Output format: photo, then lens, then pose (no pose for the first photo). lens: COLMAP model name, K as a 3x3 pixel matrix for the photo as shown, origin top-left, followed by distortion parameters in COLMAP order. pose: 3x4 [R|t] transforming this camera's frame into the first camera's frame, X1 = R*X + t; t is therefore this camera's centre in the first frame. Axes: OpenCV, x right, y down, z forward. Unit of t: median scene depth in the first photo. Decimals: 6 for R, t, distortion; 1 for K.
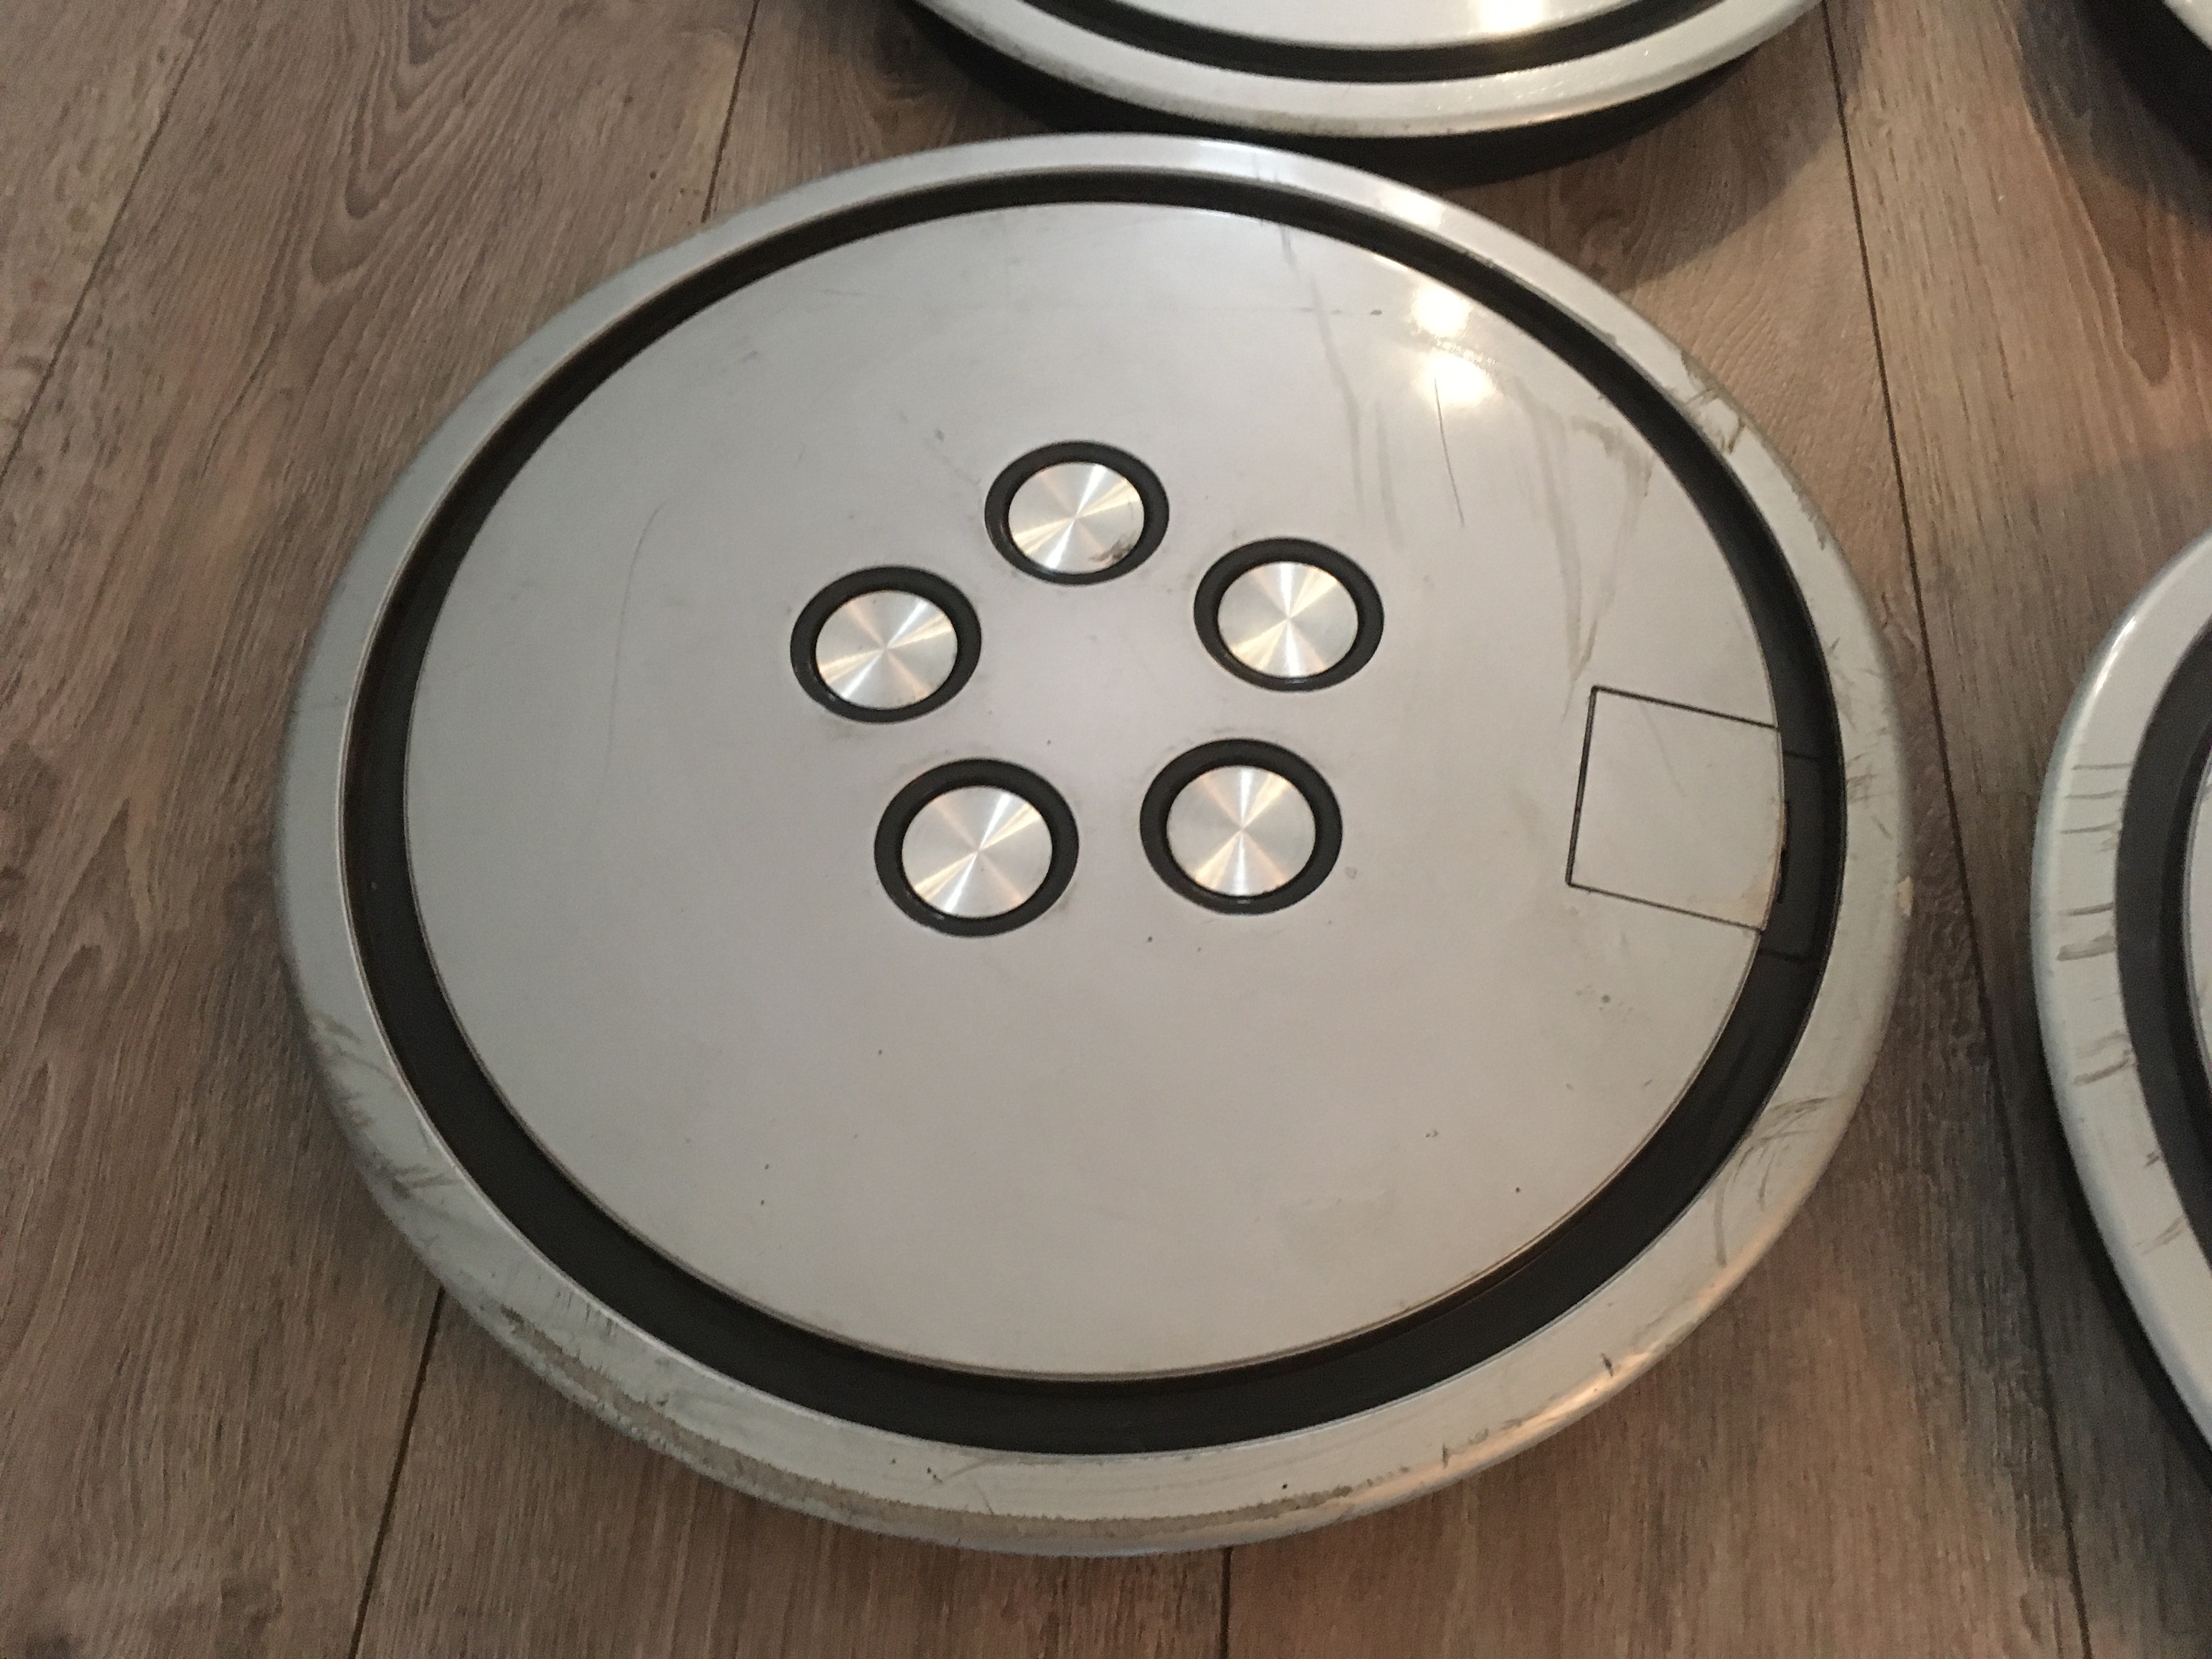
lens RADIAL K [[1863.0, 0, 1108.7], [0, 1863.0, 836.9], [0, 0, 1]] dist [0.067699, -0.101317]
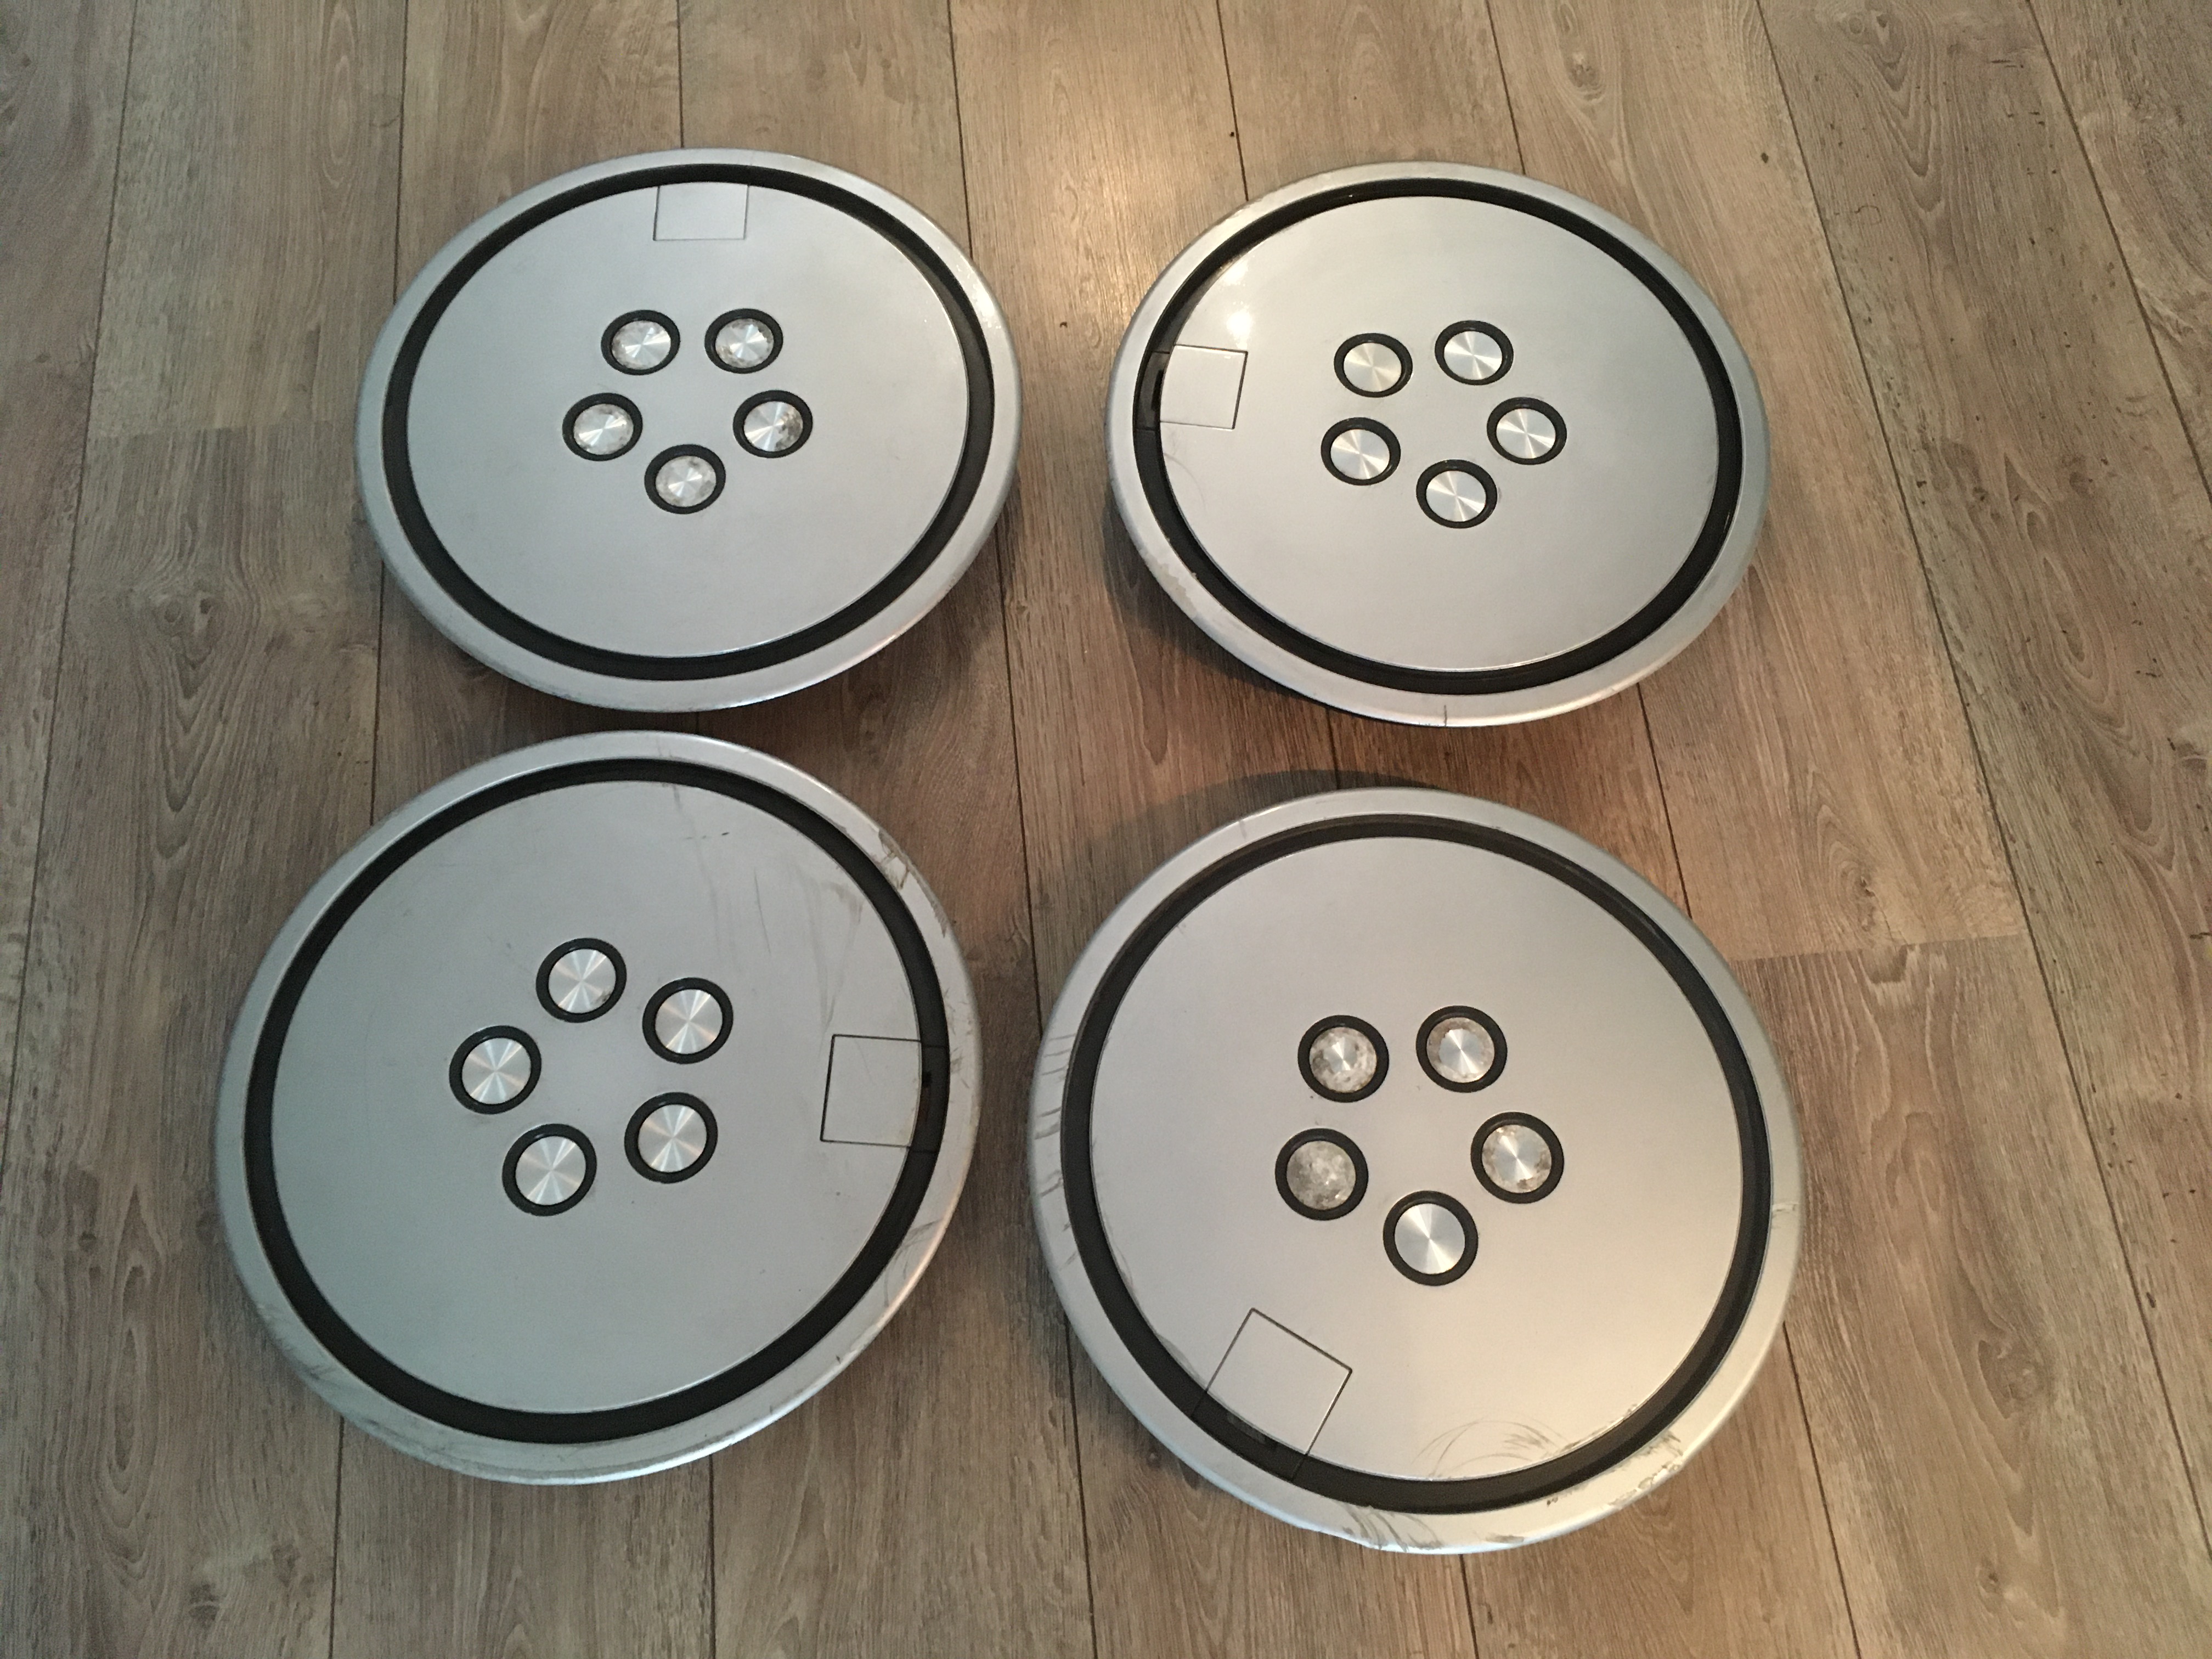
lens RADIAL K [[1863.0, 0, 1112.3], [0, 1863.0, 830.0], [0, 0, 1]] dist [0.067699, -0.101317]
pose [[0.985093, -0.161335, 0.059694, 0.418012], [0.152326, 0.979329, 0.133083, -0.470618], [-0.079931, -0.122006, 0.989306, -0.959791]]
